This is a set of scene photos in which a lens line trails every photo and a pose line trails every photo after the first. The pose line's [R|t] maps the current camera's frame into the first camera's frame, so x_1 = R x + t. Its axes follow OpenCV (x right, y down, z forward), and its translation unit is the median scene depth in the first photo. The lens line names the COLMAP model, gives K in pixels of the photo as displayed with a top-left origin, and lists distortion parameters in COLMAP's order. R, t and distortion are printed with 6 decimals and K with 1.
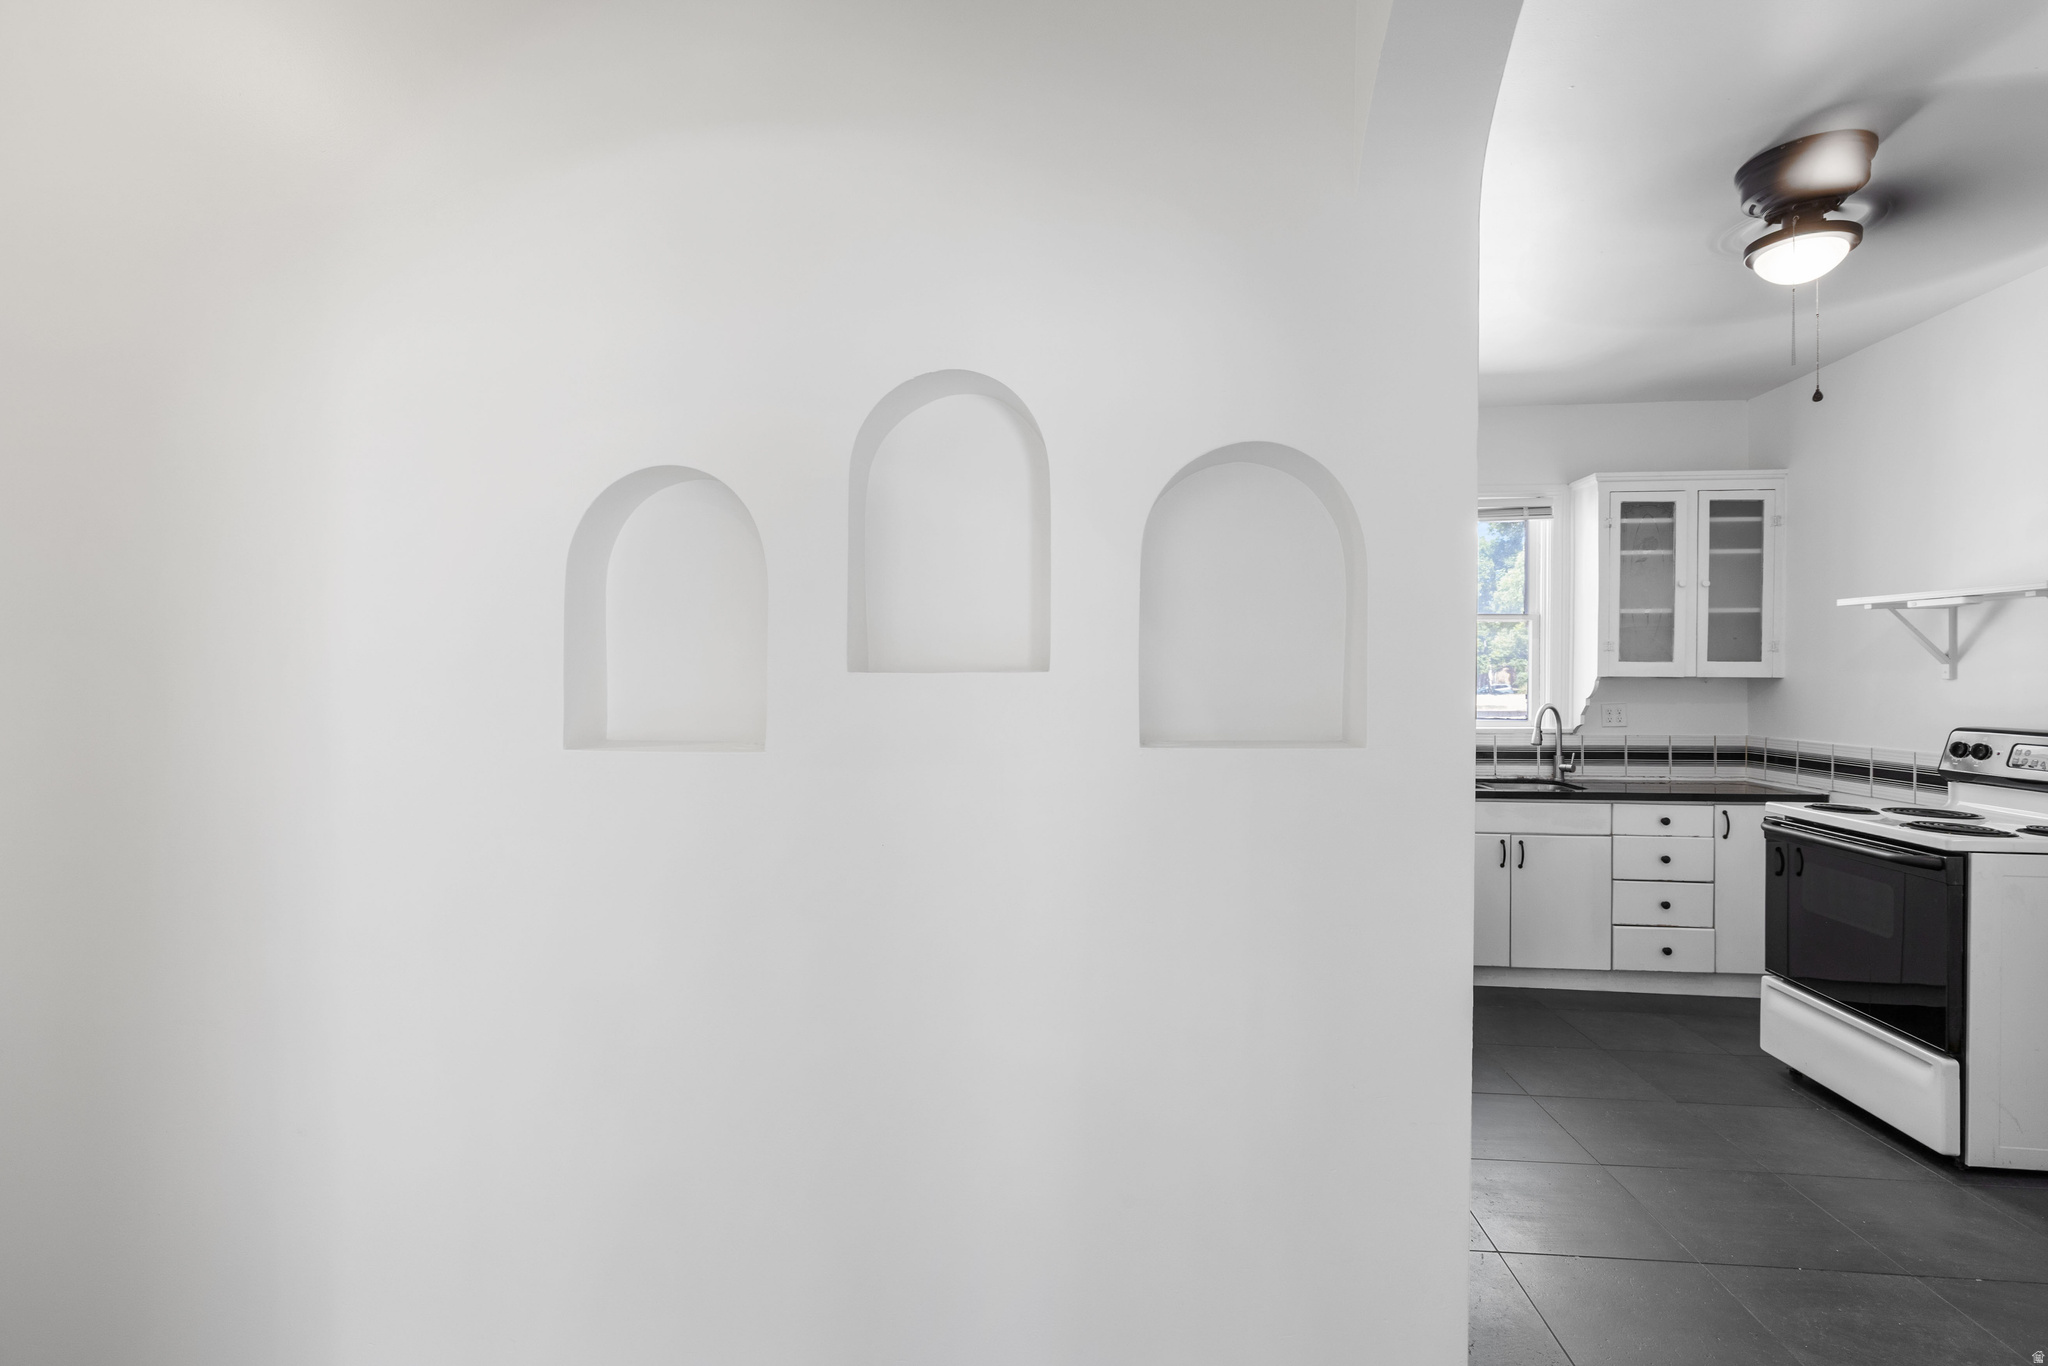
lens RADIAL K [[949.3, 0, 1021.5], [0, 949.3, 682.6], [0, 0, 1]] dist [0.001862, 0.001575]
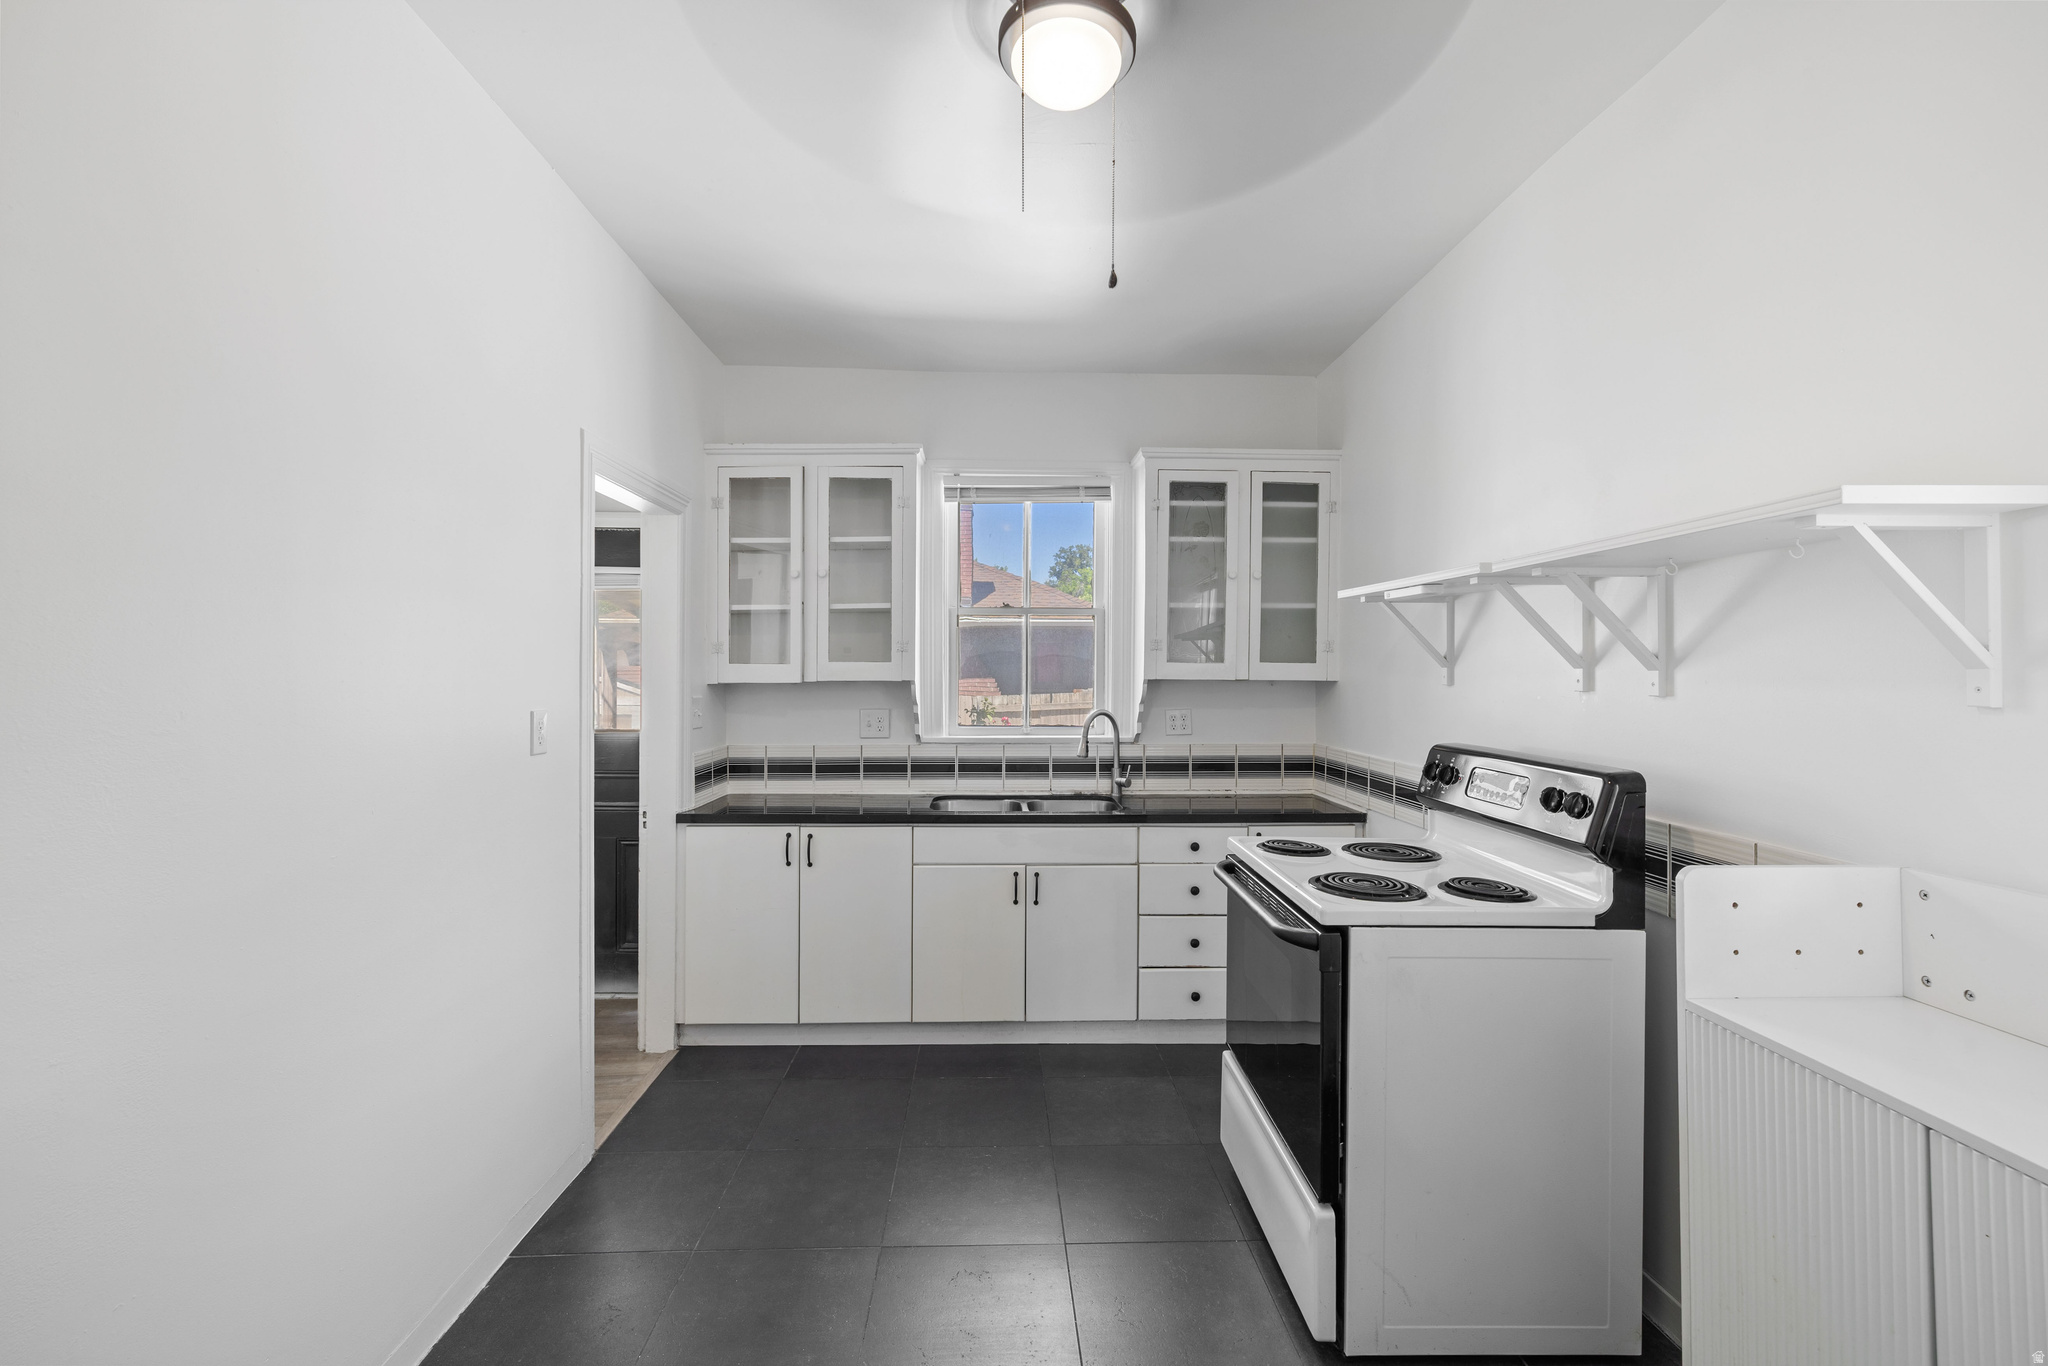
lens RADIAL K [[872.3, 0, 1021.1], [0, 872.3, 680.7], [0, 0, 1]] dist [0.009761, -0.000338]
pose [[0.990191, 0.002108, 0.139701, 0.383609], [-0.002452, 0.999994, 0.002287, -0.006651], [-0.139696, -0.002607, 0.990191, 0.218046]]
